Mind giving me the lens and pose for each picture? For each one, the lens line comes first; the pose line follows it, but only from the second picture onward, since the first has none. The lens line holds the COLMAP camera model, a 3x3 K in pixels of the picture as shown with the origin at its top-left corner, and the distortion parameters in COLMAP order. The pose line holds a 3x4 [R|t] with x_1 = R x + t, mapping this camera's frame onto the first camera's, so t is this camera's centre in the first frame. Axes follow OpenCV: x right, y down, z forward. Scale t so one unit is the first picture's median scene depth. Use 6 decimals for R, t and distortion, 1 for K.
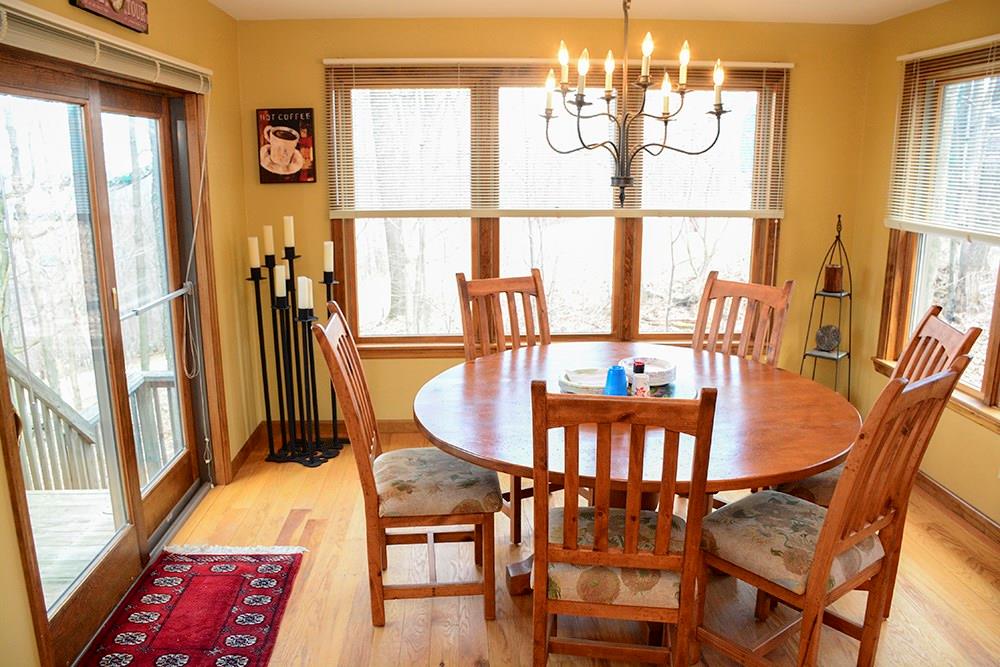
lens RADIAL K [[774.0, 0, 498.8], [0, 774.0, 335.2], [0, 0, 1]] dist [-0.150962, 0.097485]
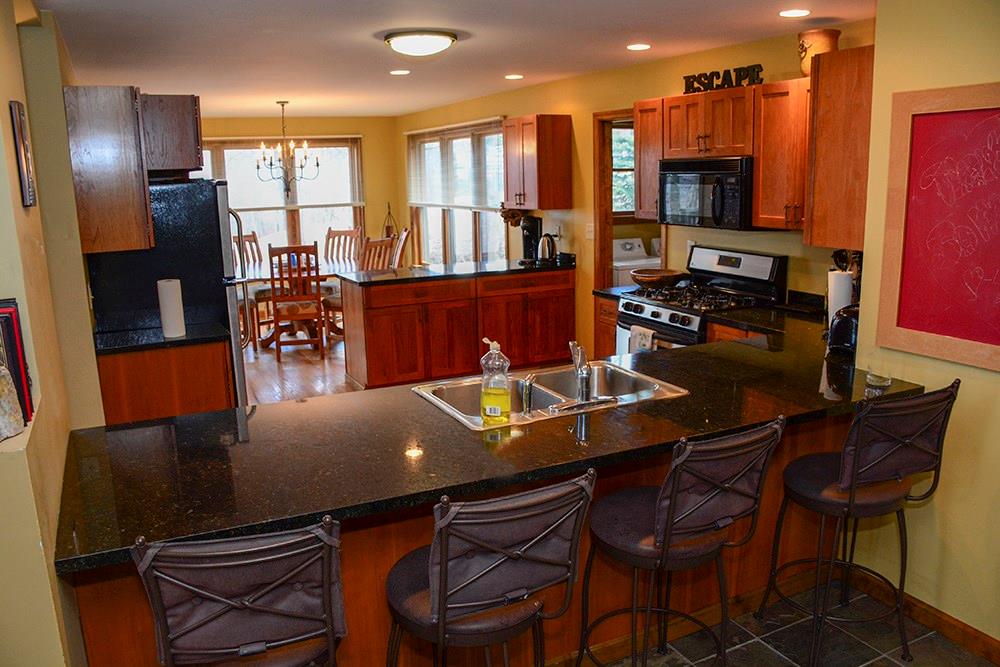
lens RADIAL K [[774.0, 0, 496.0], [0, 774.0, 336.1], [0, 0, 1]] dist [-0.150962, 0.097485]
pose [[0.913941, -0.100796, 0.393131, -0.197204], [0.110674, 0.993854, -0.002474, 0.286343], [-0.390465, 0.045770, 0.919479, -1.245363]]
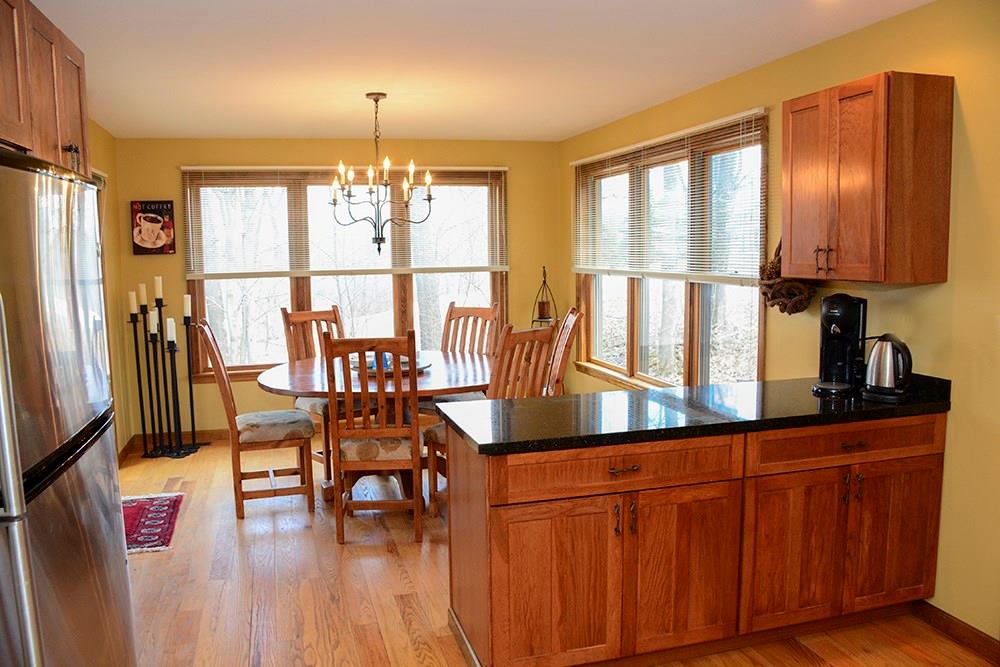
lens RADIAL K [[774.0, 0, 502.9], [0, 774.0, 342.4], [0, 0, 1]] dist [-0.150962, 0.097485]
pose [[0.972056, -0.040213, 0.231280, 0.015542], [0.065119, 0.992745, -0.101082, 0.144201], [-0.225537, 0.113318, 0.967622, -0.462090]]
